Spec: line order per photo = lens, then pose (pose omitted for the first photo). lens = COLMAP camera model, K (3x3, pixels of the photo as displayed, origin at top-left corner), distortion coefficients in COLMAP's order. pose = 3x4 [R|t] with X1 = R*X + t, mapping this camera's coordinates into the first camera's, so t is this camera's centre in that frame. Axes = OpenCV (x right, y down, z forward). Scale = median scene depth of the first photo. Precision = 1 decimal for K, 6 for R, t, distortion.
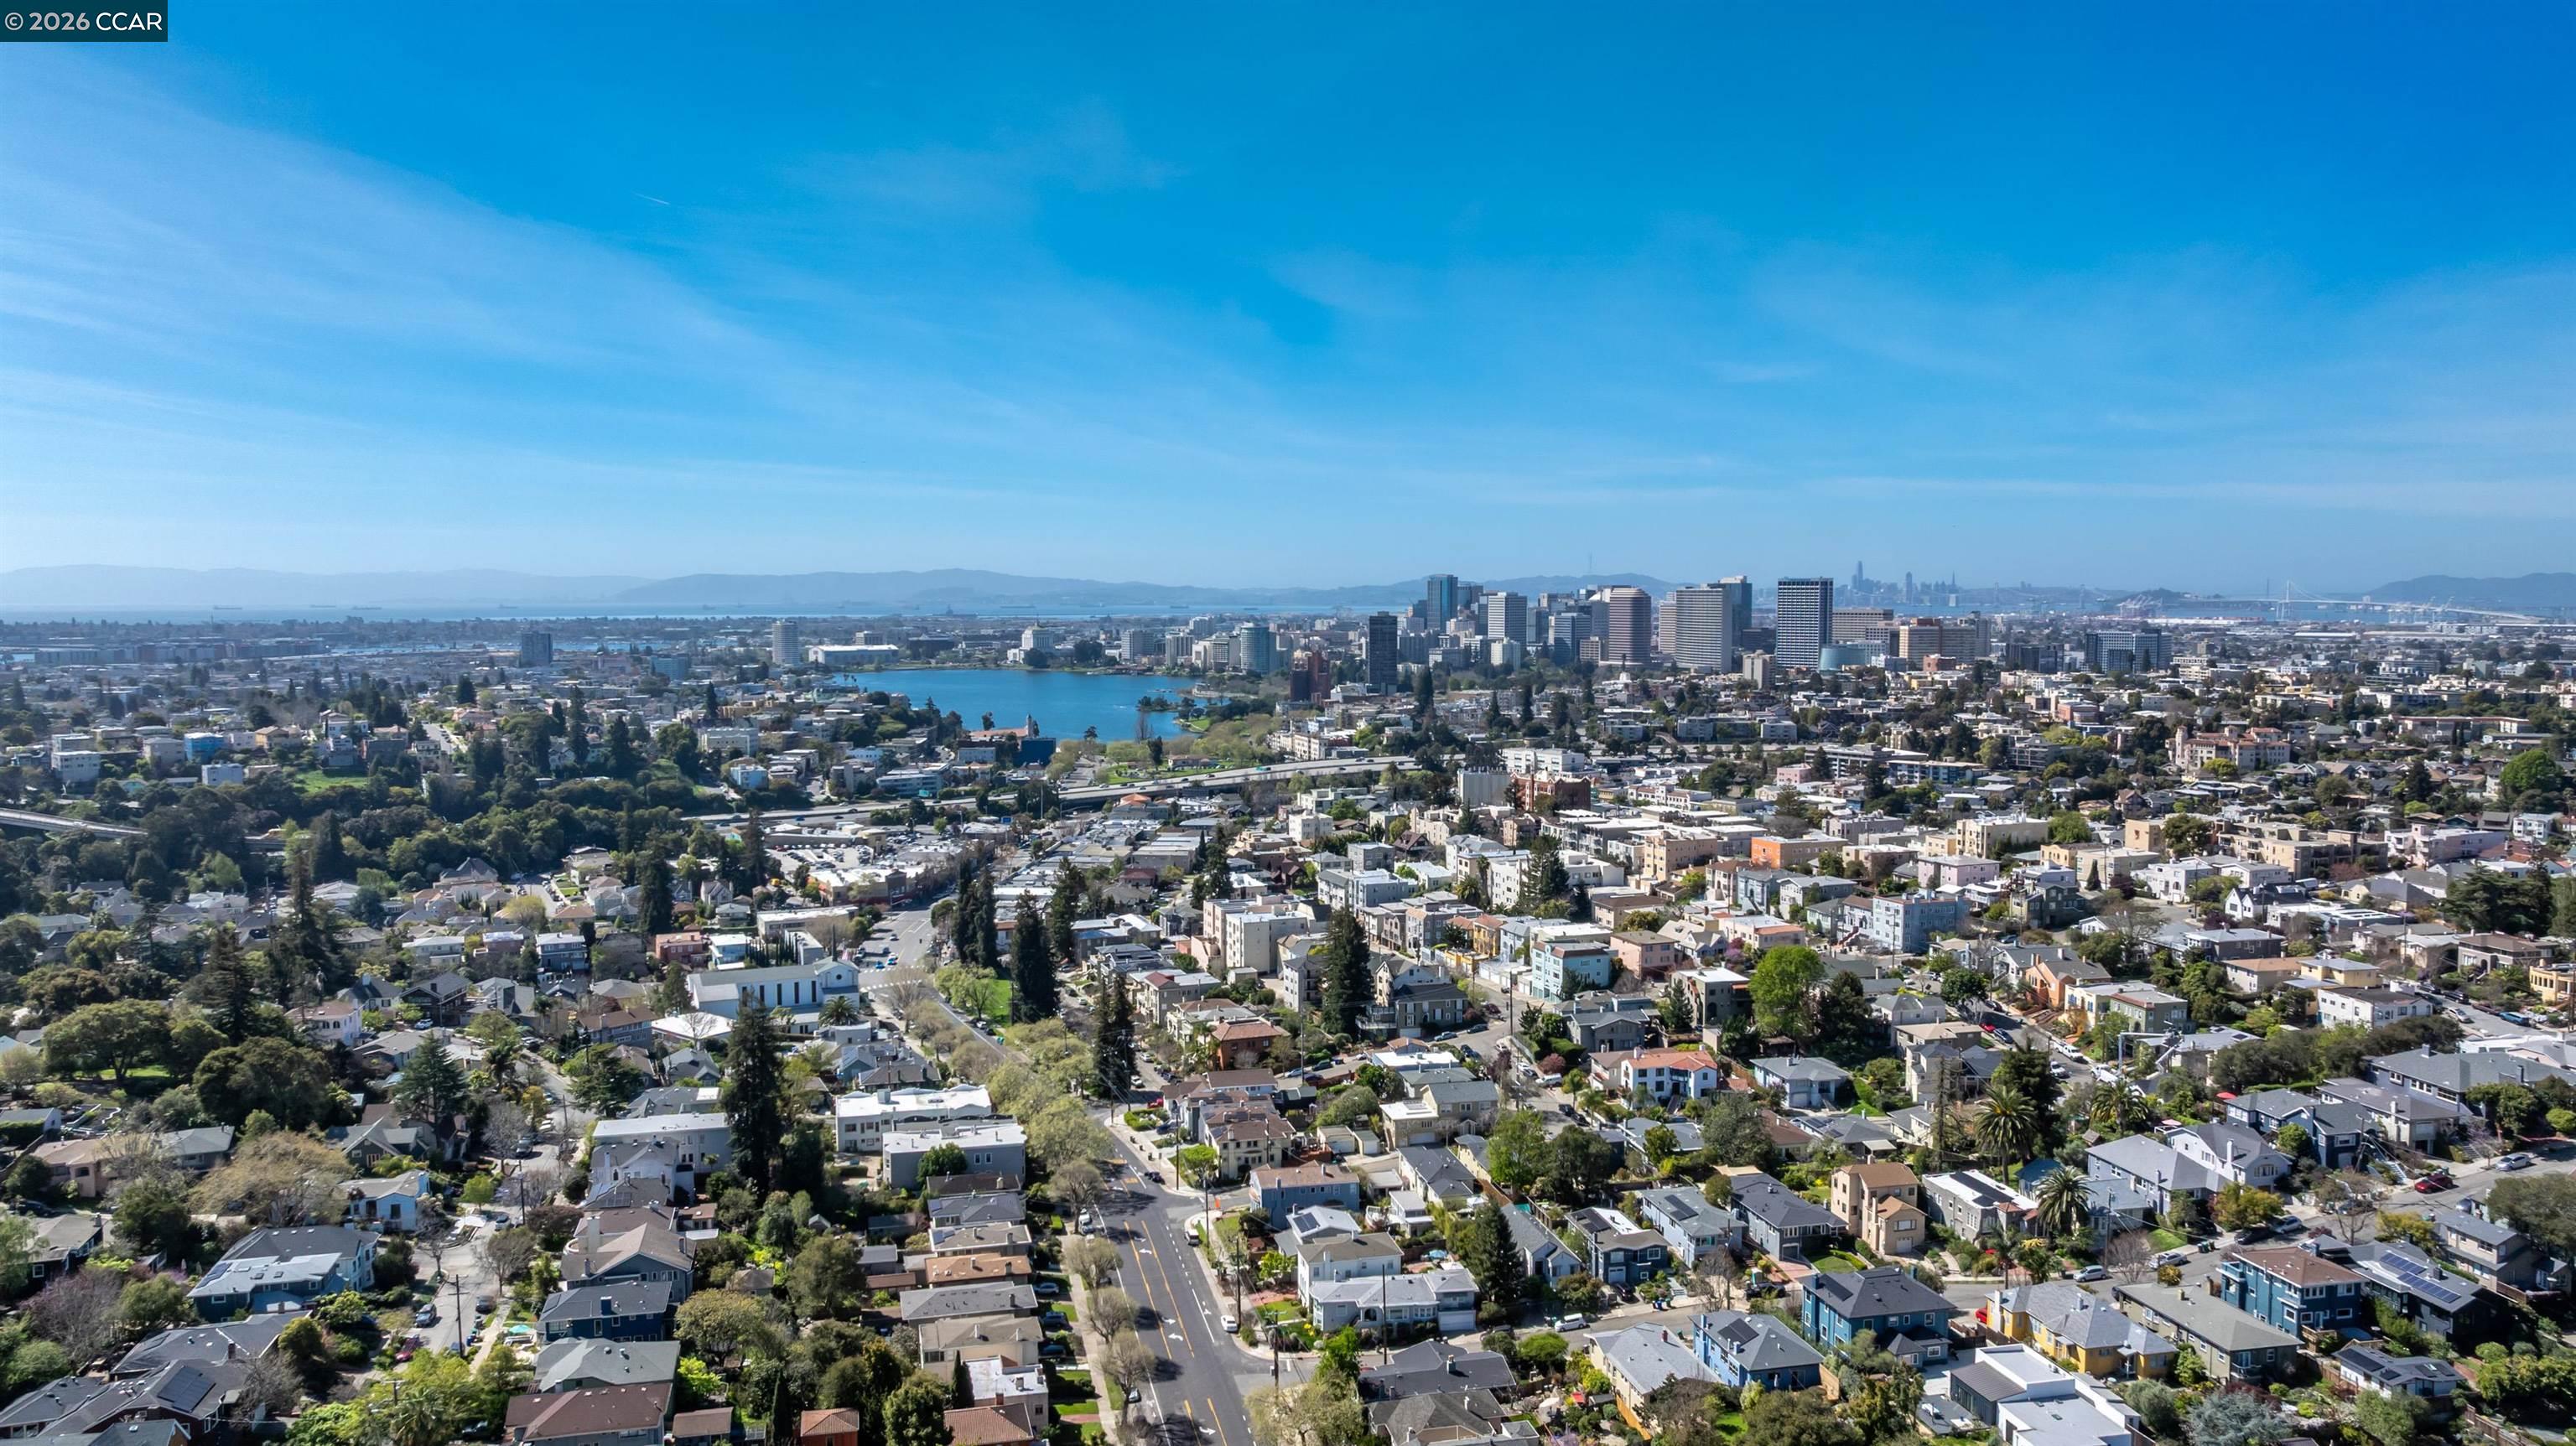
lens RADIAL K [[1796.6, 0, 1294.9], [0, 1796.6, 729.3], [0, 0, 1]] dist [-0.028040, 0.055186]
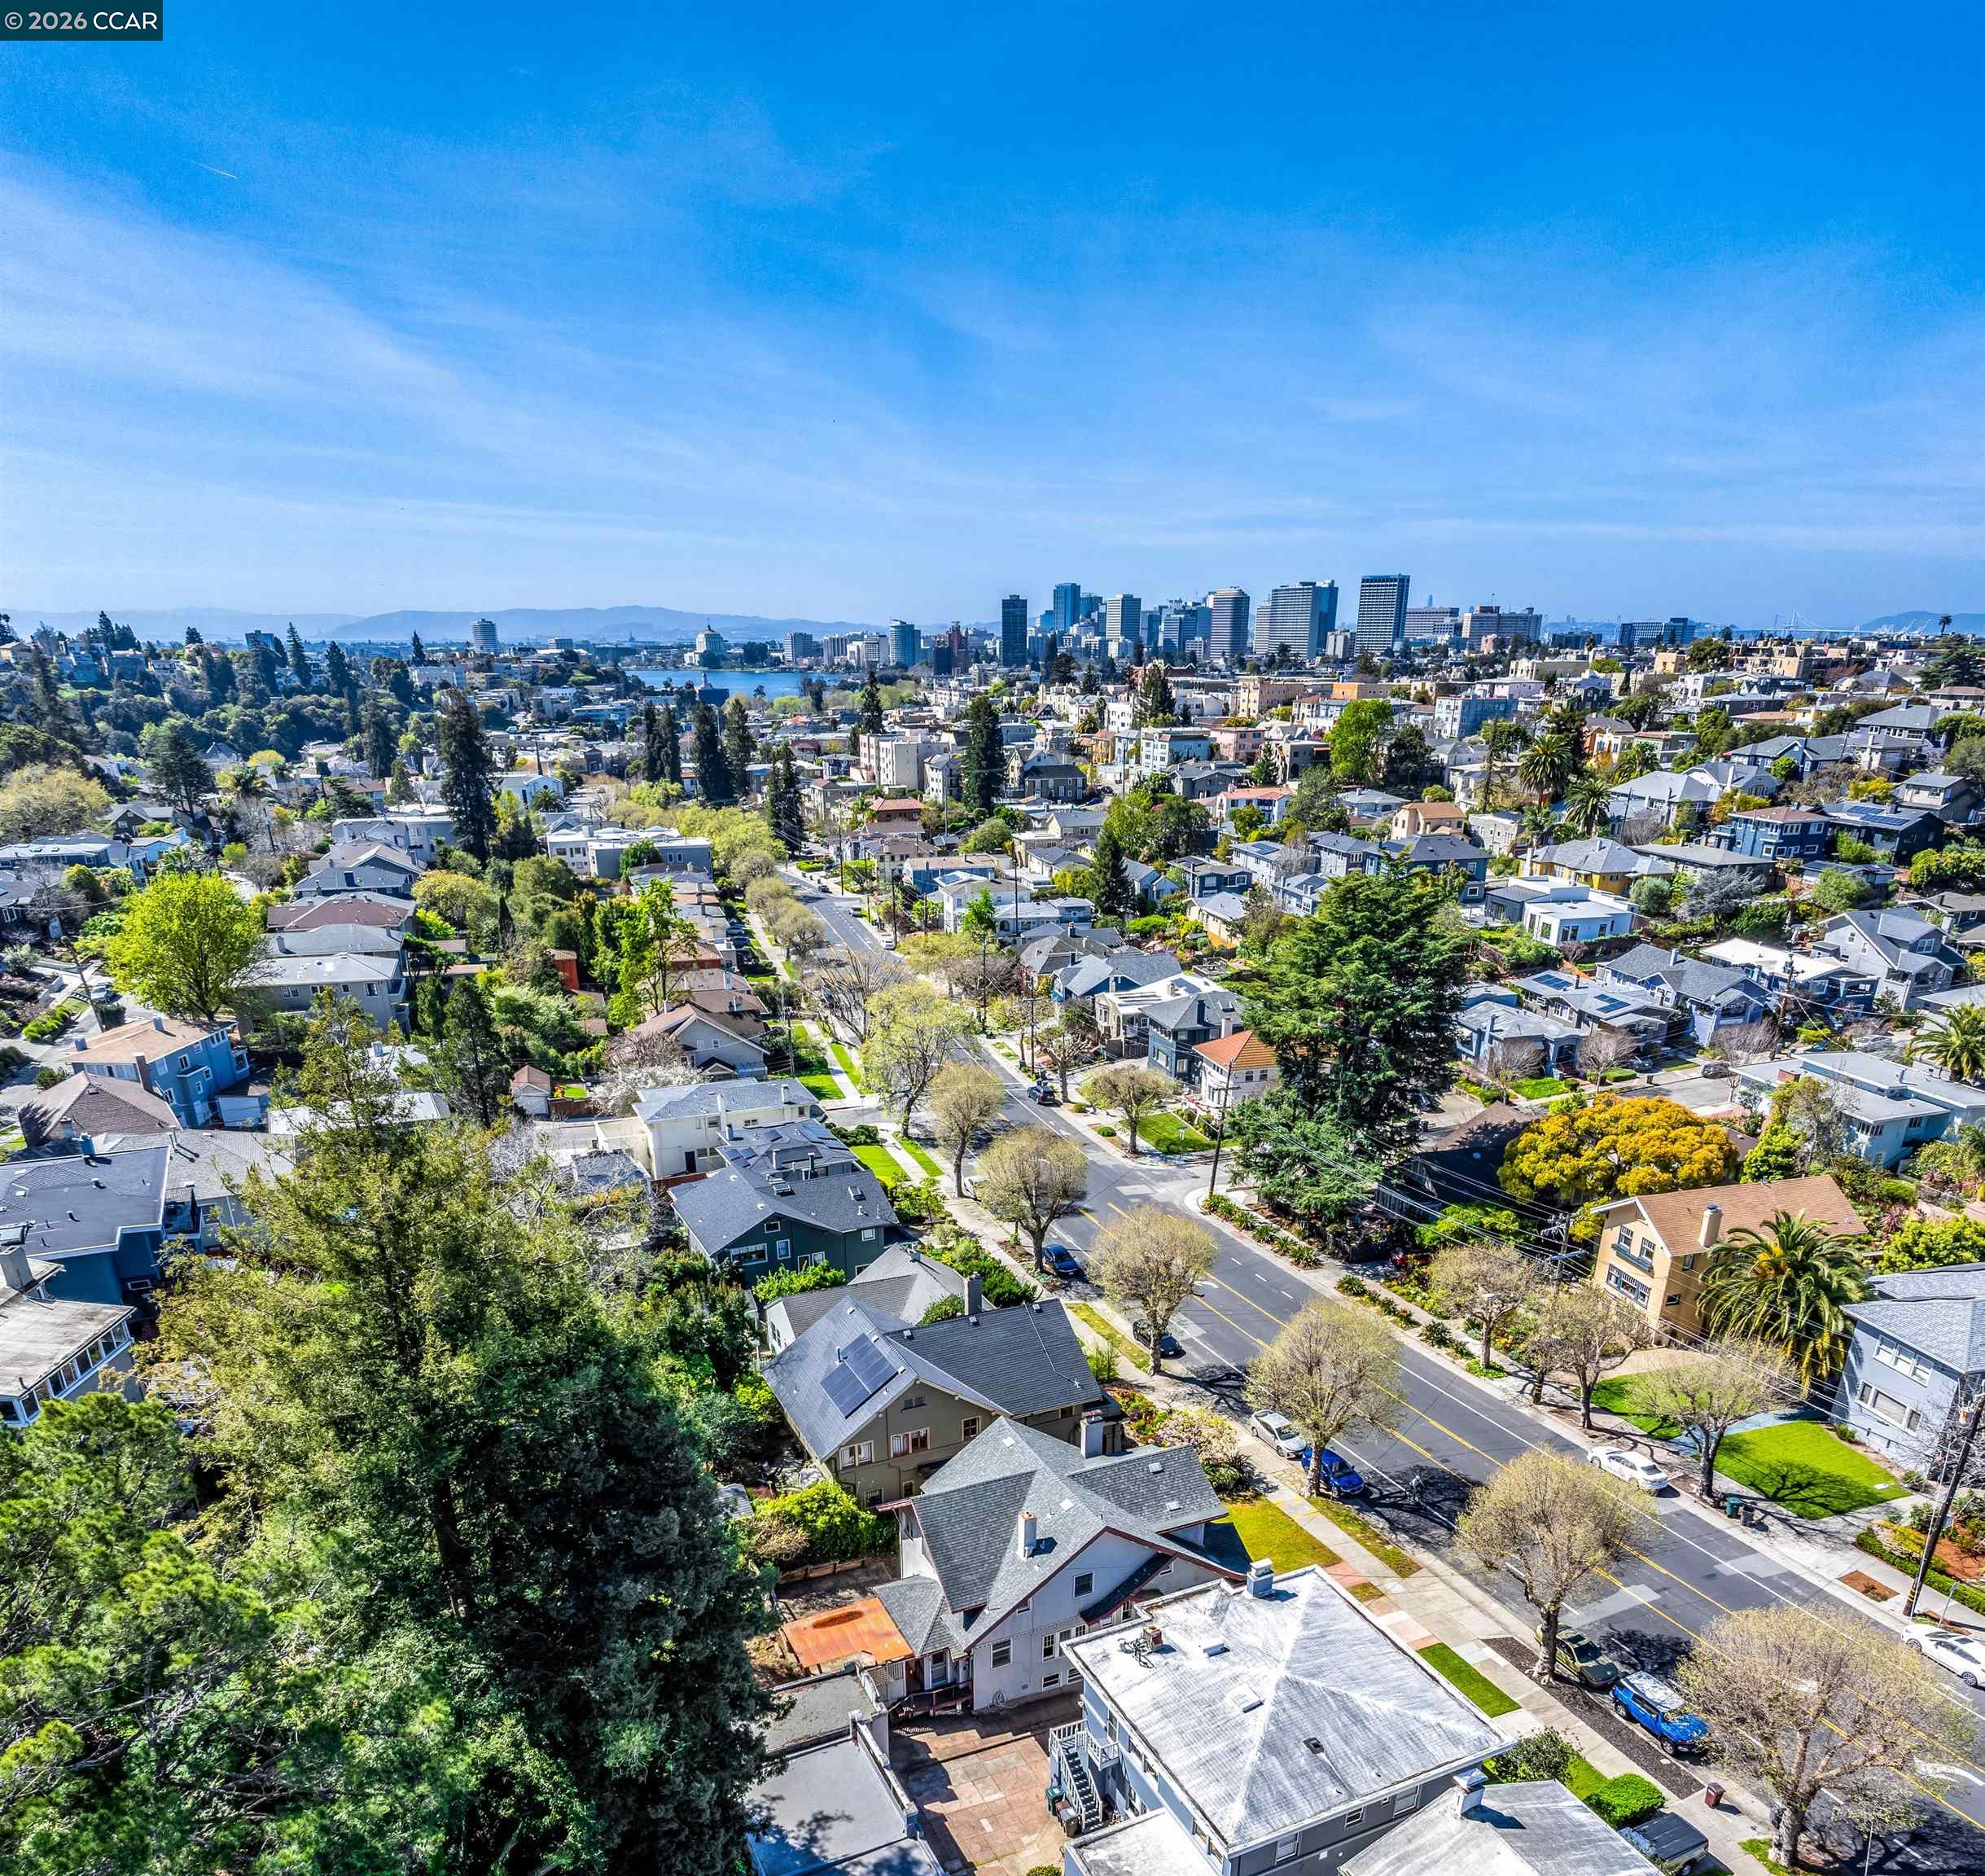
lens RADIAL K [[1568.7, 0, 1002.7], [0, 1568.7, 939.1], [0, 0, 1]] dist [-0.003974, 0.003466]
pose [[0.999215, -0.006685, 0.039052, 0.001119], [-0.005924, 0.949377, 0.314082, -0.135585], [-0.039175, -0.314066, 0.948592, -0.004769]]
